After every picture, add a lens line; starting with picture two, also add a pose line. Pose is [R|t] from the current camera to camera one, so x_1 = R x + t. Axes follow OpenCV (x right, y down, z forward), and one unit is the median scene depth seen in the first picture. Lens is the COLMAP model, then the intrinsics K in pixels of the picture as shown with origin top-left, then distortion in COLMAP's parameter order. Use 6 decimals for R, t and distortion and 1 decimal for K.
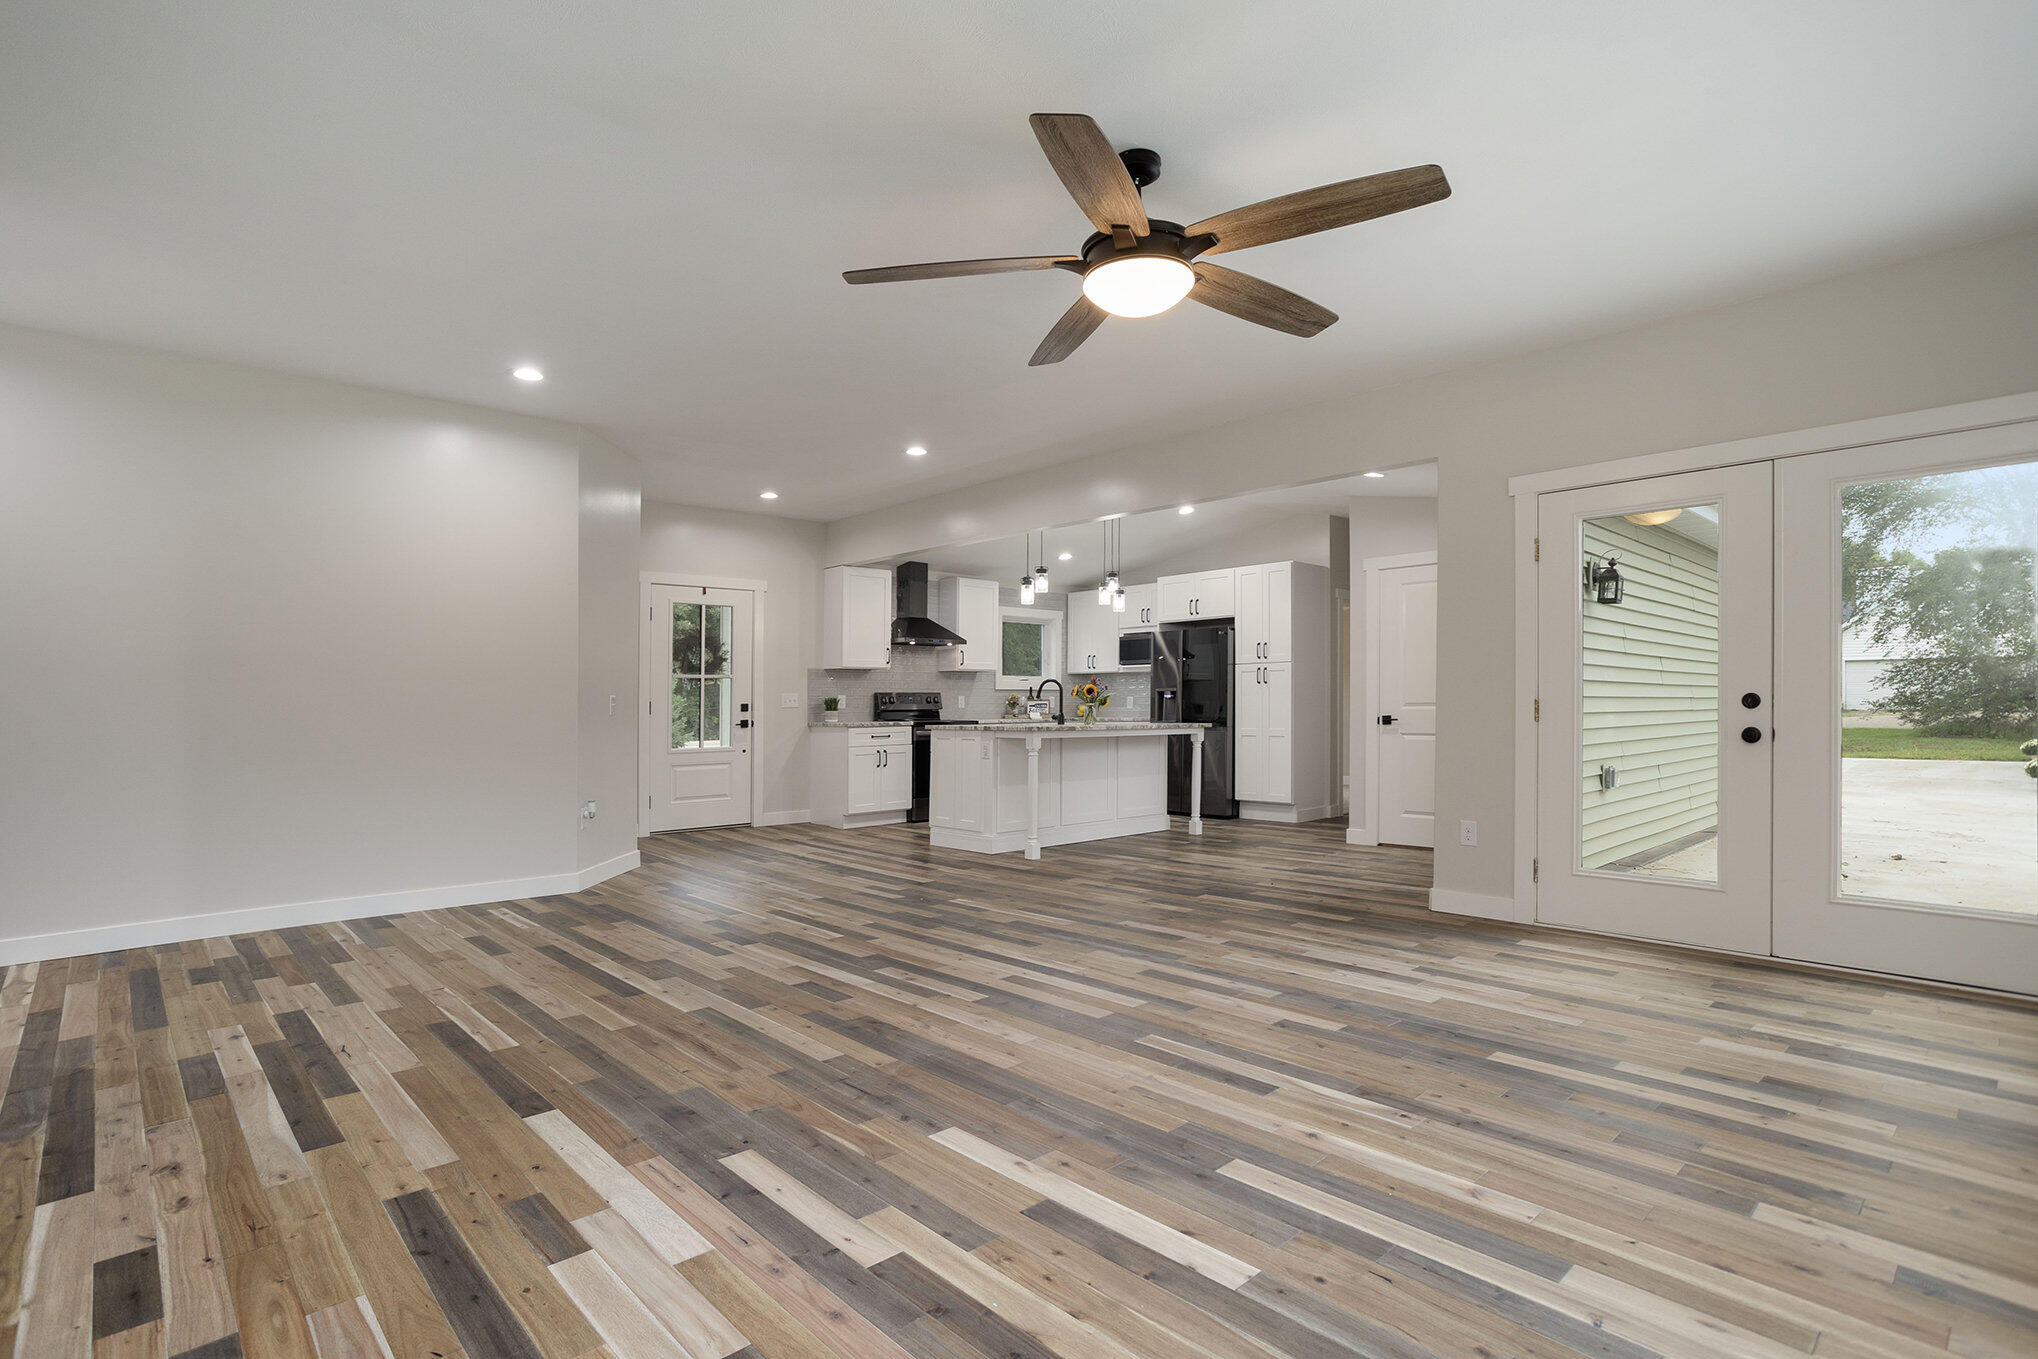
lens RADIAL K [[952.9, 0, 968.6], [0, 952.9, 704.5], [0, 0, 1]] dist [-0.057142, 0.036423]
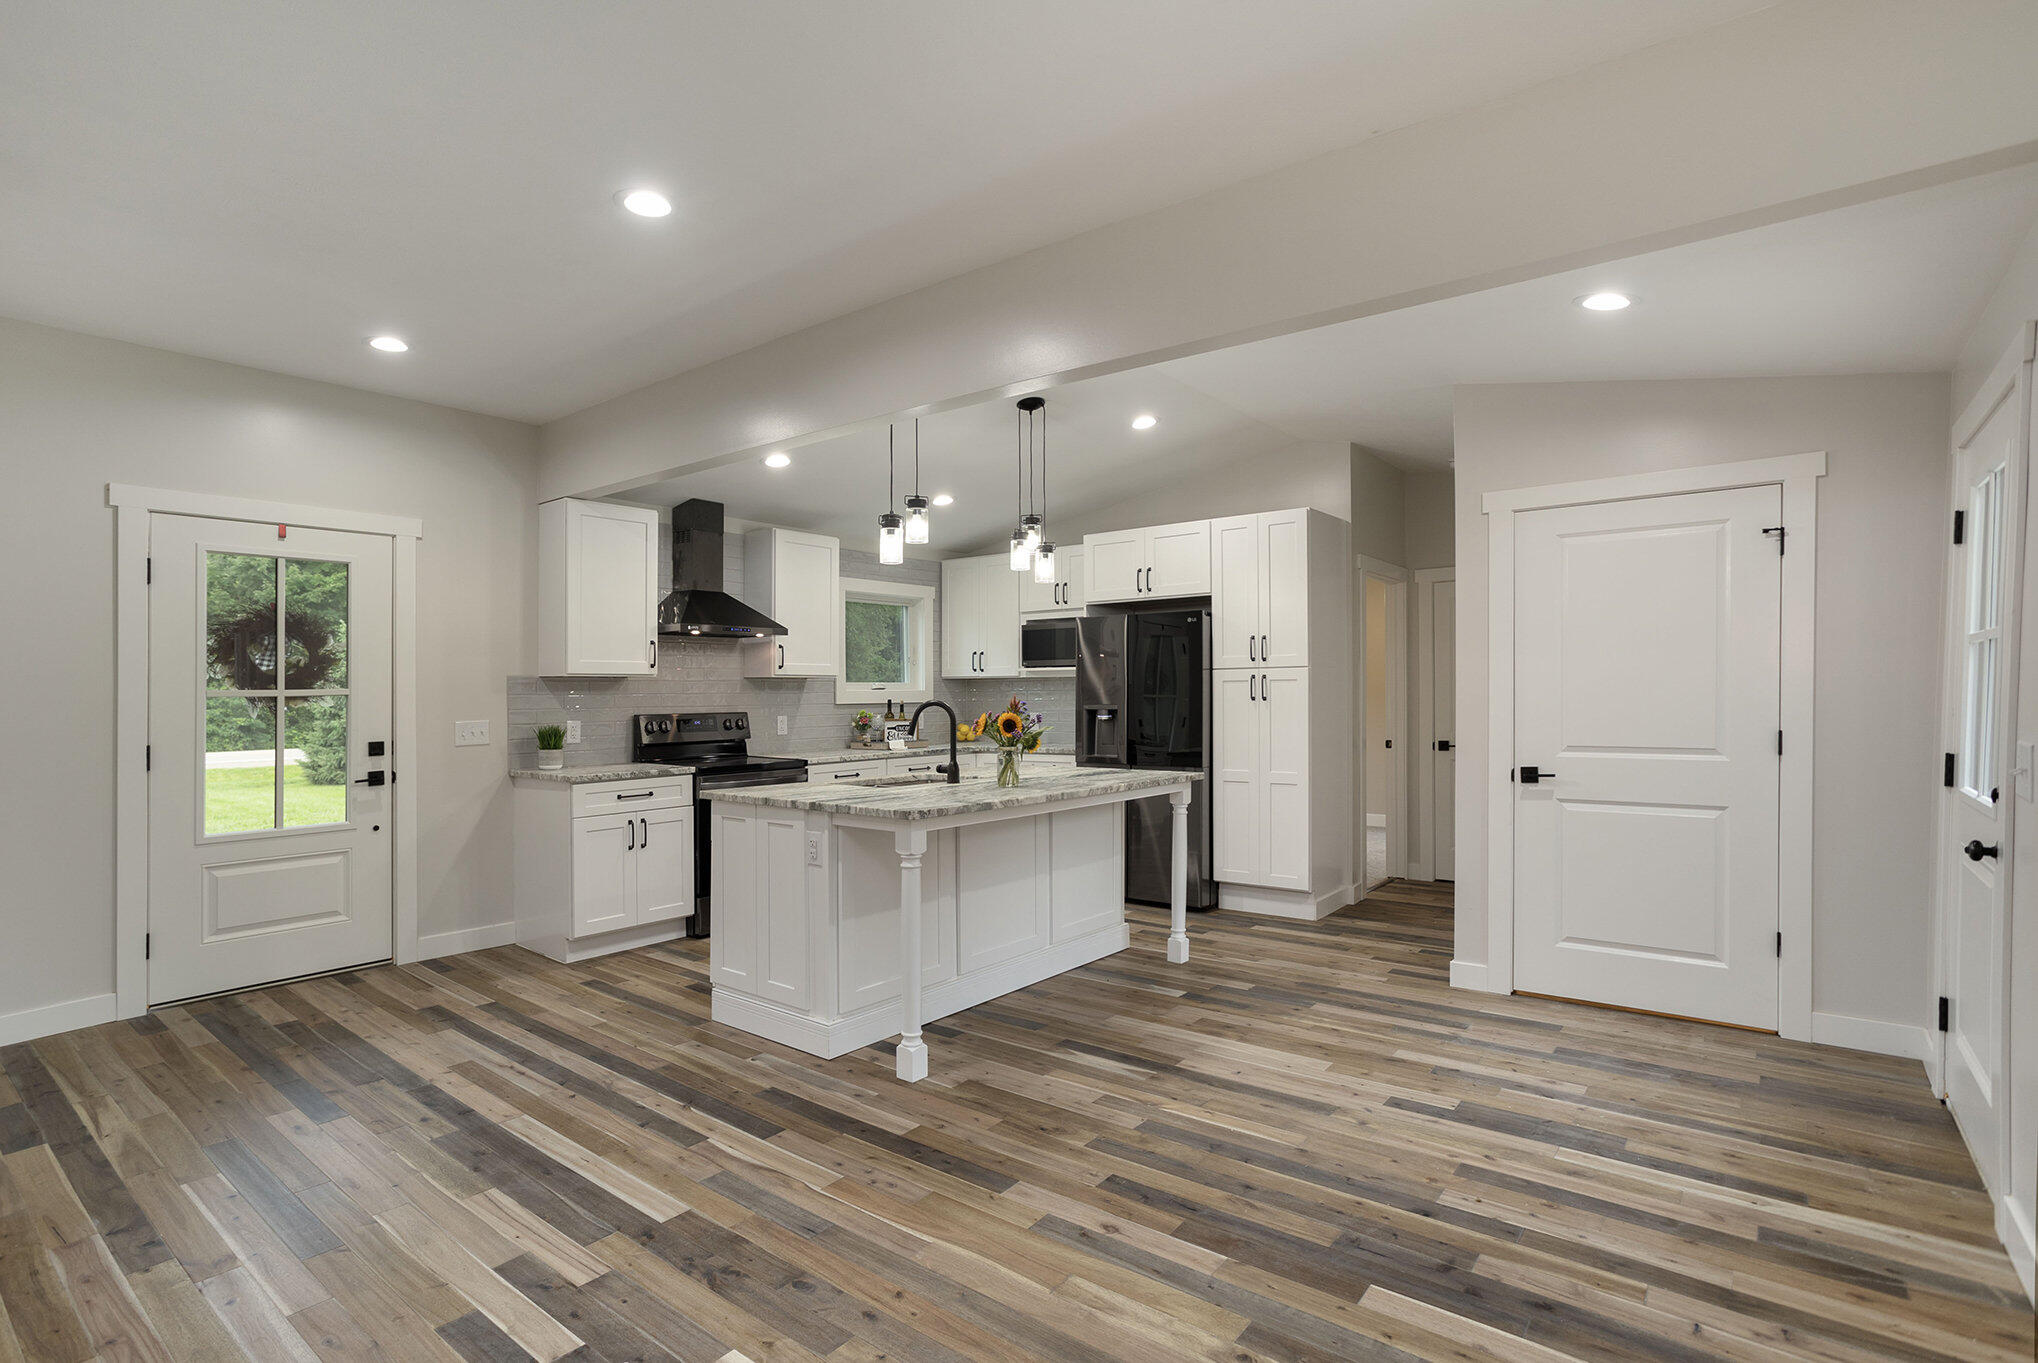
lens RADIAL K [[985.6, 0, 989.7], [0, 985.6, 711.4], [0, 0, 1]] dist [-0.049612, 0.034547]
pose [[0.983904, -0.007355, 0.178548, 0.013826], [0.004327, 0.999840, 0.017344, -0.026826], [-0.178647, -0.016292, 0.983778, 0.381744]]
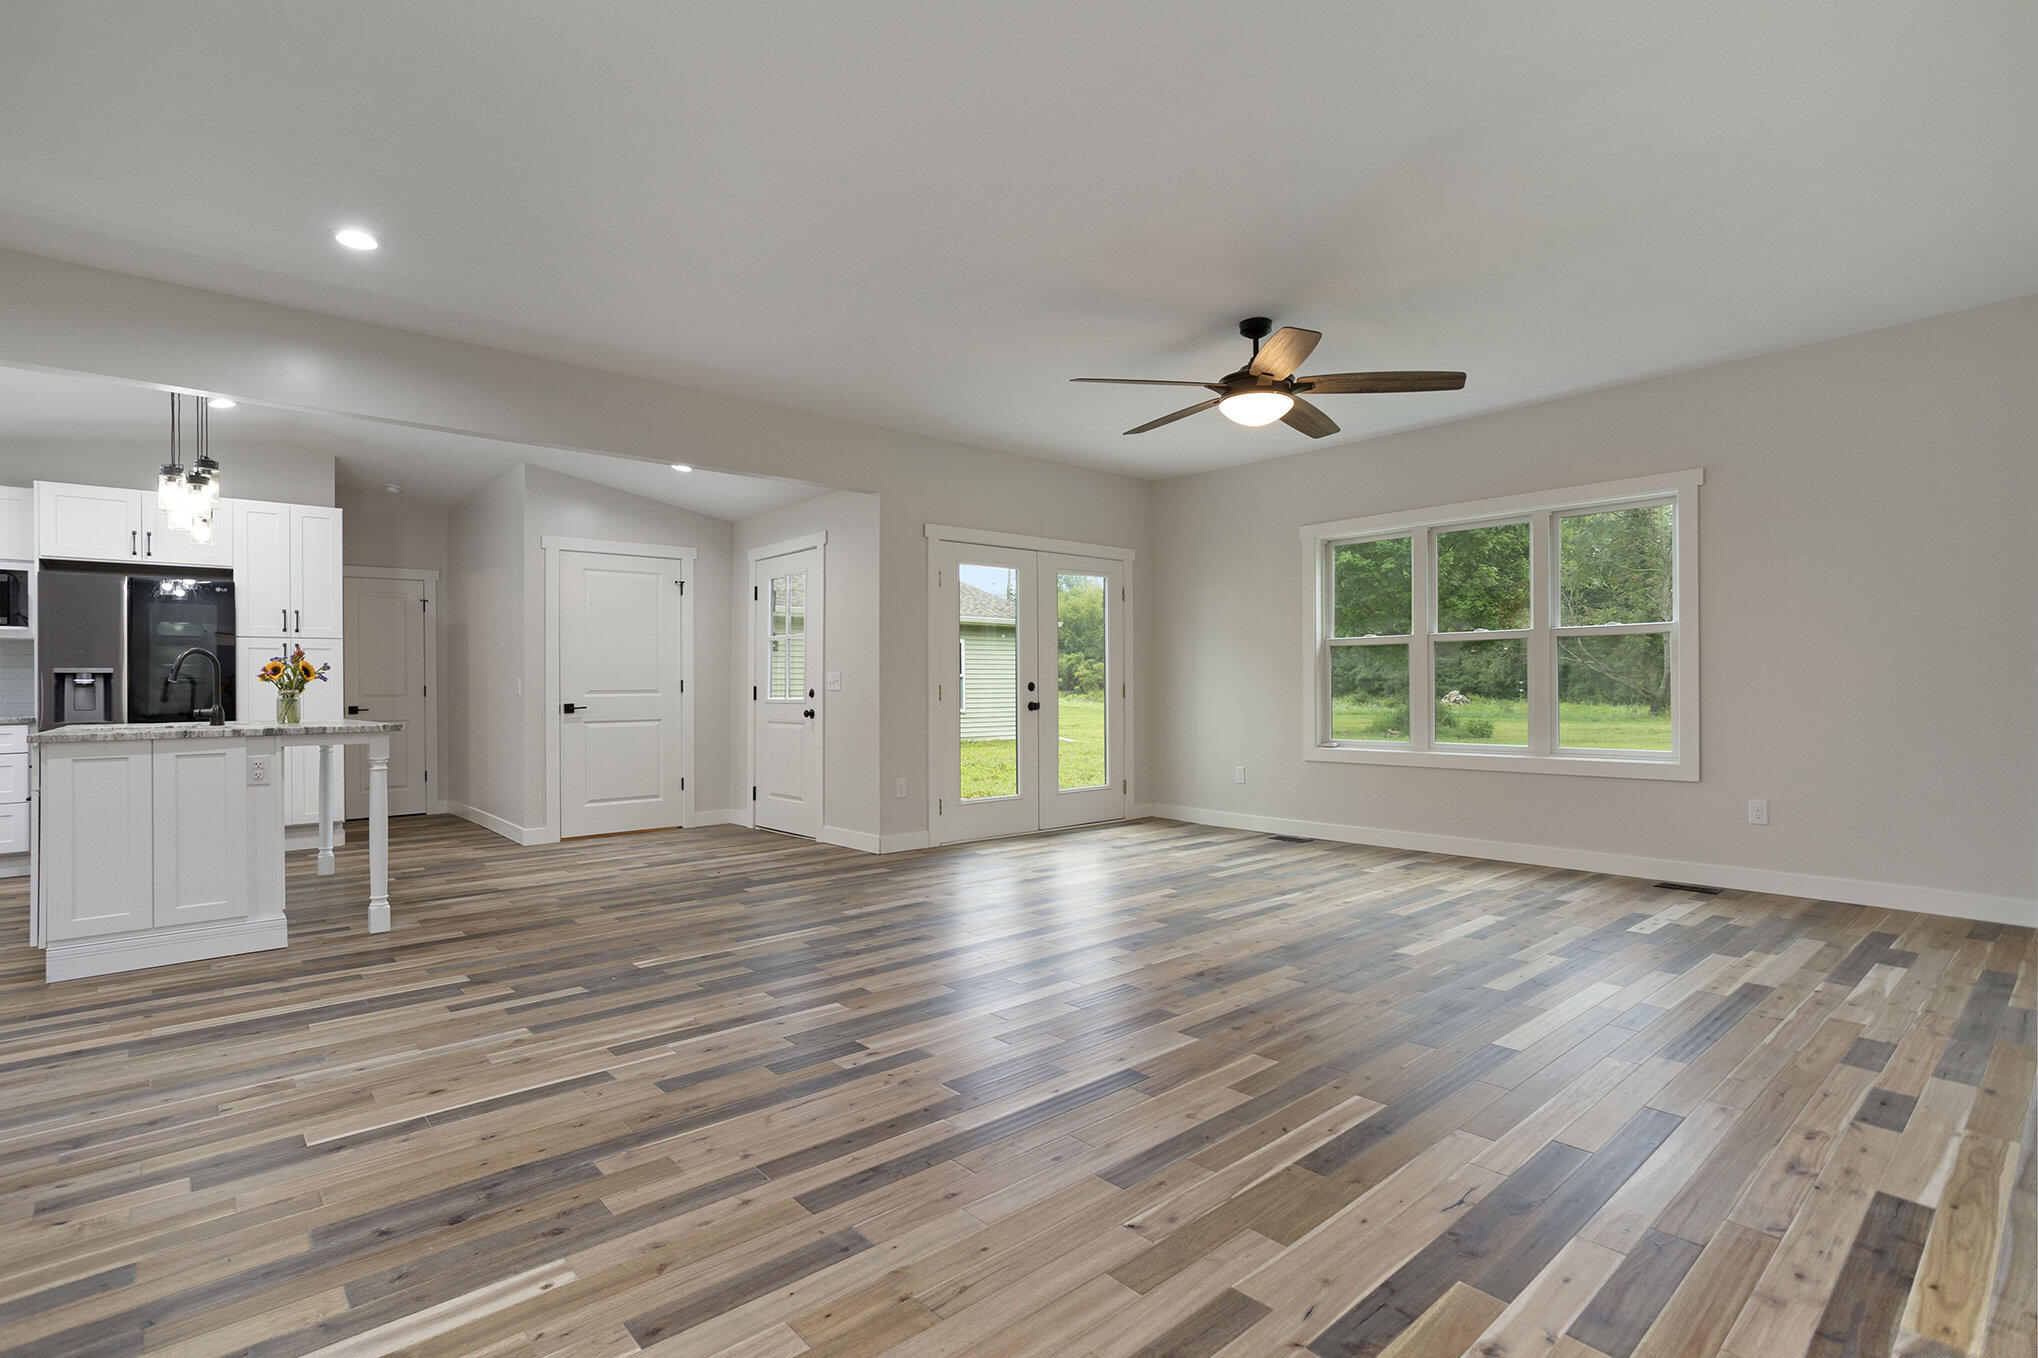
lens RADIAL K [[1042.3, 0, 974.6], [0, 1042.3, 684.0], [0, 0, 1]] dist [-0.066326, 0.048752]
pose [[0.029220, 0.006927, 0.999549, -0.470339], [0.007453, 0.999947, -0.007148, 0.002249], [-0.999545, 0.007659, 0.029167, 0.441510]]
